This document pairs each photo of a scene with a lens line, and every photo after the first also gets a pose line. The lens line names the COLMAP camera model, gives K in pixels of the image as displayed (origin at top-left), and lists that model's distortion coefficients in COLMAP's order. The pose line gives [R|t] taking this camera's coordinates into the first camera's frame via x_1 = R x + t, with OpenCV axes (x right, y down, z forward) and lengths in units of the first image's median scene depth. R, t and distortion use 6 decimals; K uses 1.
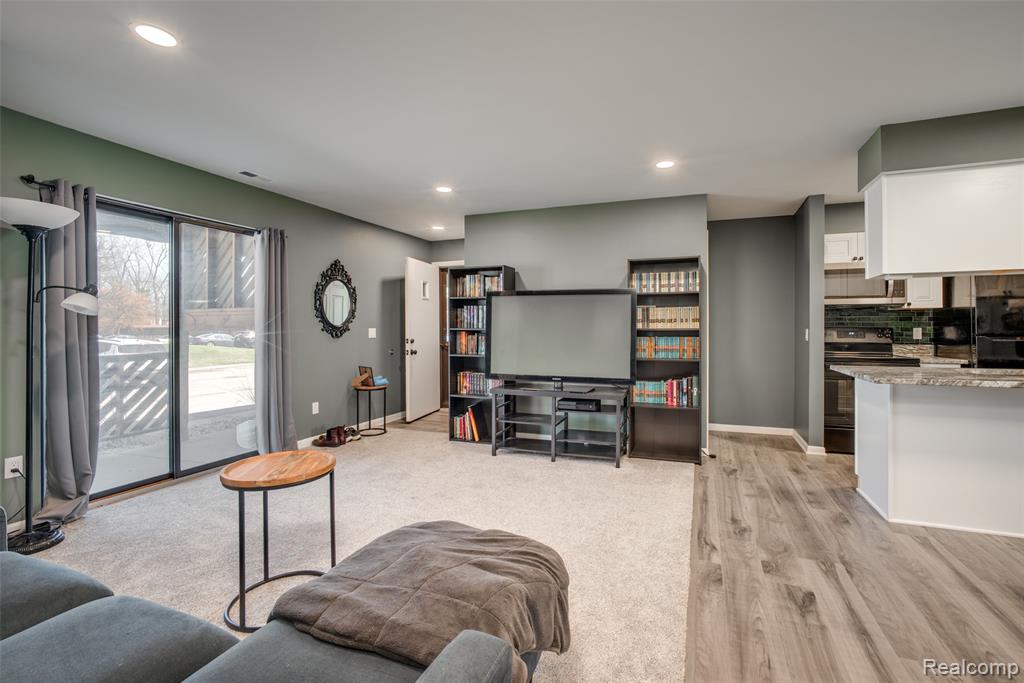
lens RADIAL K [[431.3, 0, 561.1], [0, 431.3, 326.3], [0, 0, 1]] dist [-0.025145, 0.006975]
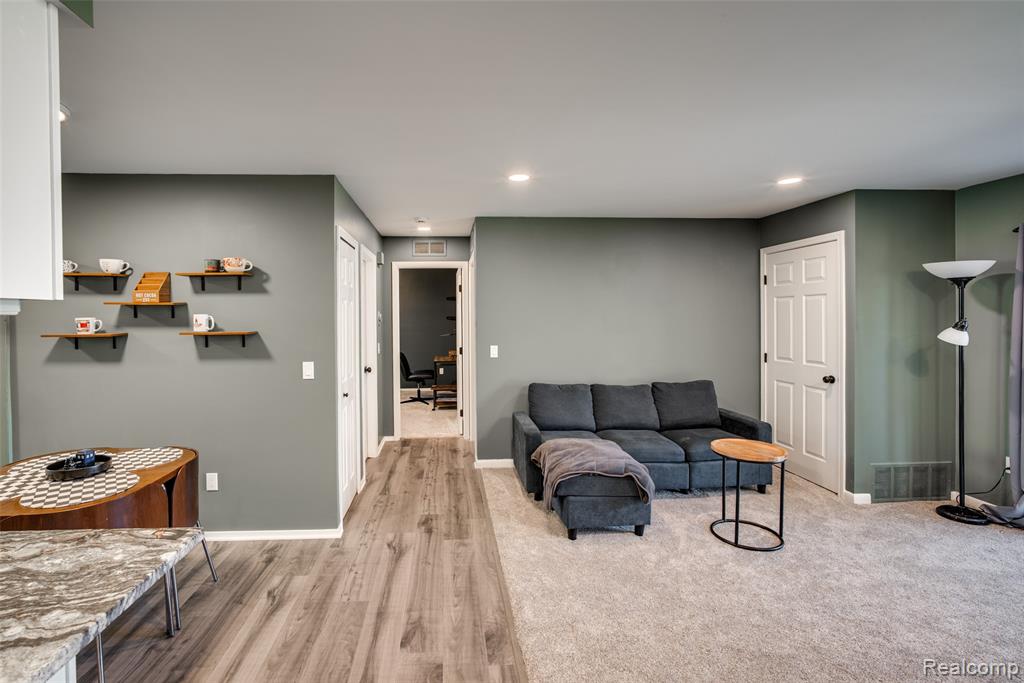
lens RADIAL K [[431.3, 0, 464.0], [0, 431.3, 321.6], [0, 0, 1]] dist [-0.025145, 0.006975]
pose [[-0.937519, 0.013385, -0.347675, 0.371604], [0.010819, 0.999898, 0.009321, -0.071232], [0.347765, 0.004978, -0.937569, 0.934330]]
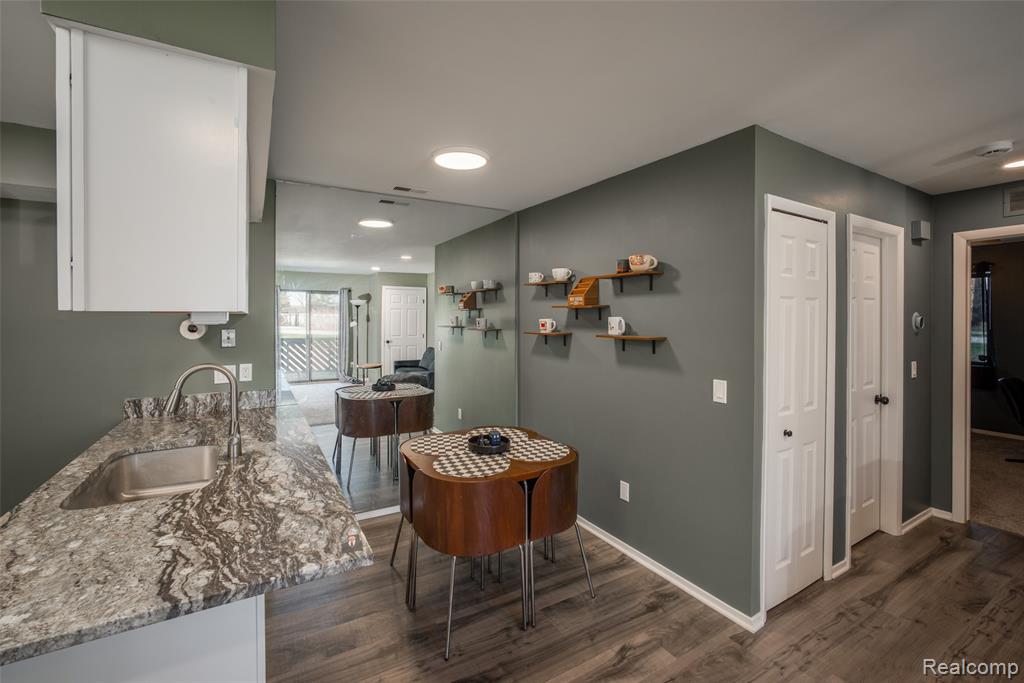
lens RADIAL K [[431.3, 0, 505.3], [0, 431.3, 319.8], [0, 0, 1]] dist [-0.025145, 0.006975]
pose [[-0.756522, -0.005272, 0.653947, 0.236664], [-0.004952, 0.999985, 0.002333, -0.076508], [-0.653950, -0.001473, -0.756537, 0.789511]]
